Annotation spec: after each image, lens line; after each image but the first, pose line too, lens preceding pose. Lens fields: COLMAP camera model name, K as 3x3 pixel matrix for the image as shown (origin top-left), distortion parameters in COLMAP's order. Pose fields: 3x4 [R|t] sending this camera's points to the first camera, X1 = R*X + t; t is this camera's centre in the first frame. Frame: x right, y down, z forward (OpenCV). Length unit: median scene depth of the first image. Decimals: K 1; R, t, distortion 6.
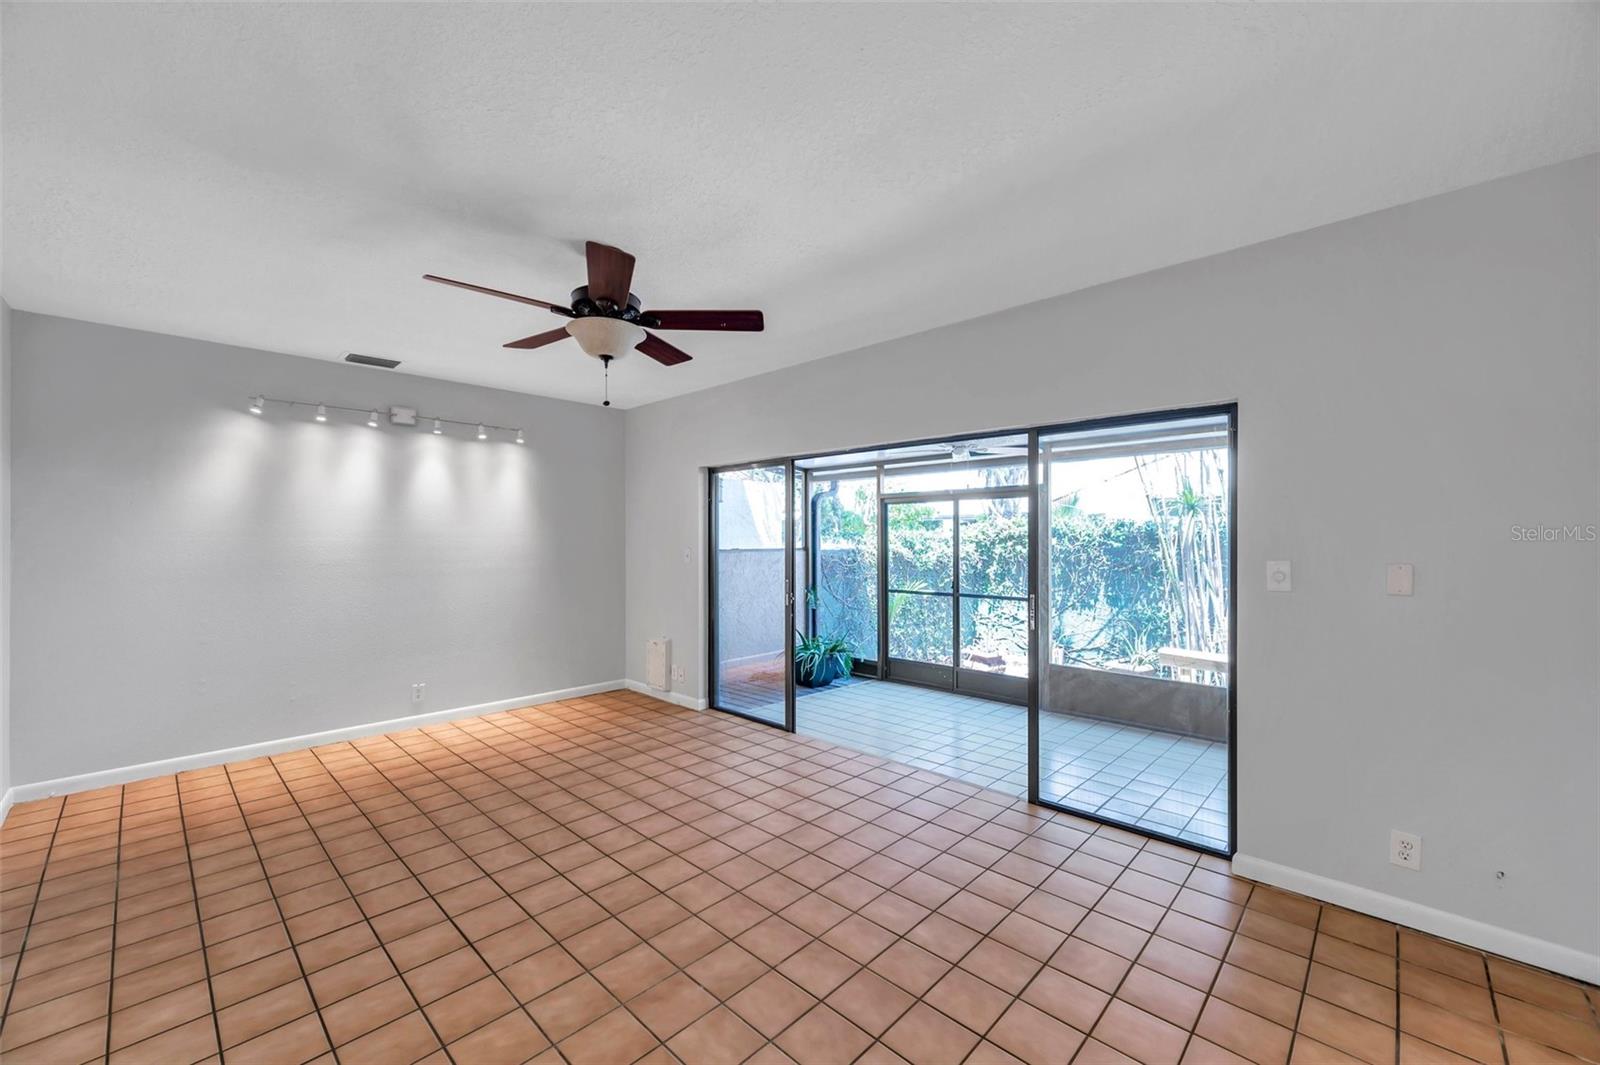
lens RADIAL K [[630.6, 0, 816.2], [0, 630.6, 542.0], [0, 0, 1]] dist [-0.002759, 0.000239]
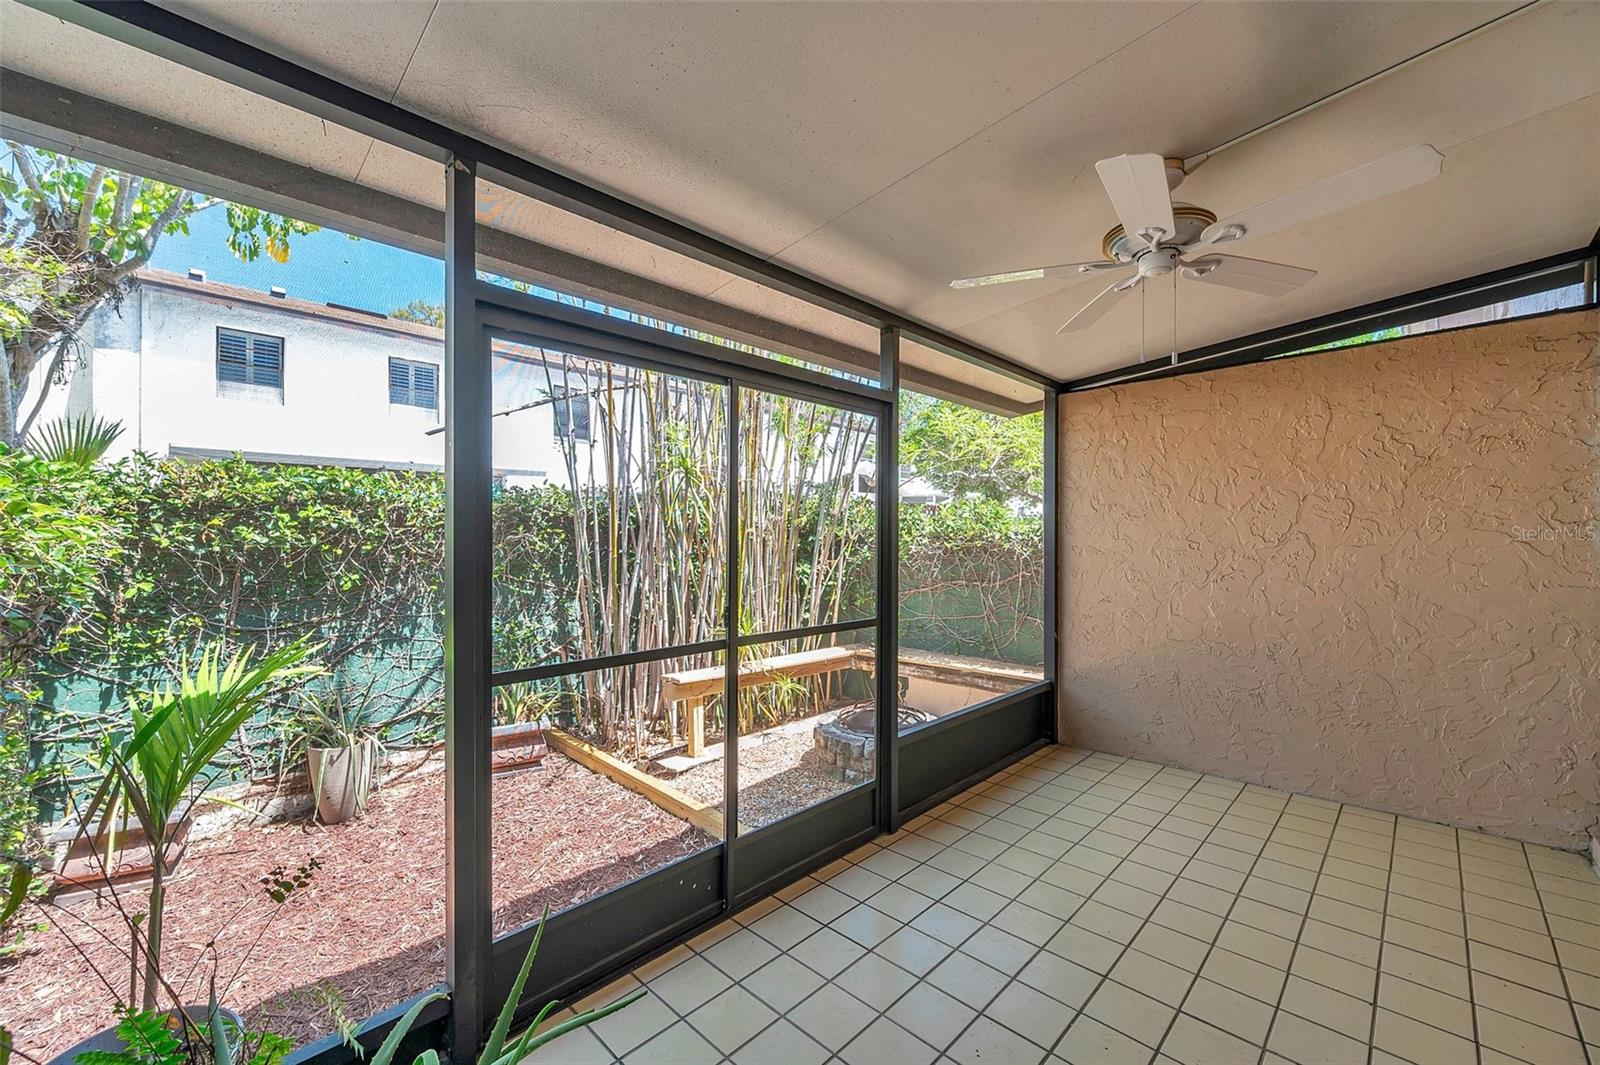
lens RADIAL K [[630.6, 0, 798.2], [0, 630.6, 540.4], [0, 0, 1]] dist [-0.002759, 0.000239]
pose [[0.033972, -0.002014, 0.999421, -0.180268], [0.001805, 0.999996, 0.001954, 0.031142], [-0.999421, 0.001738, 0.033975, 1.240683]]
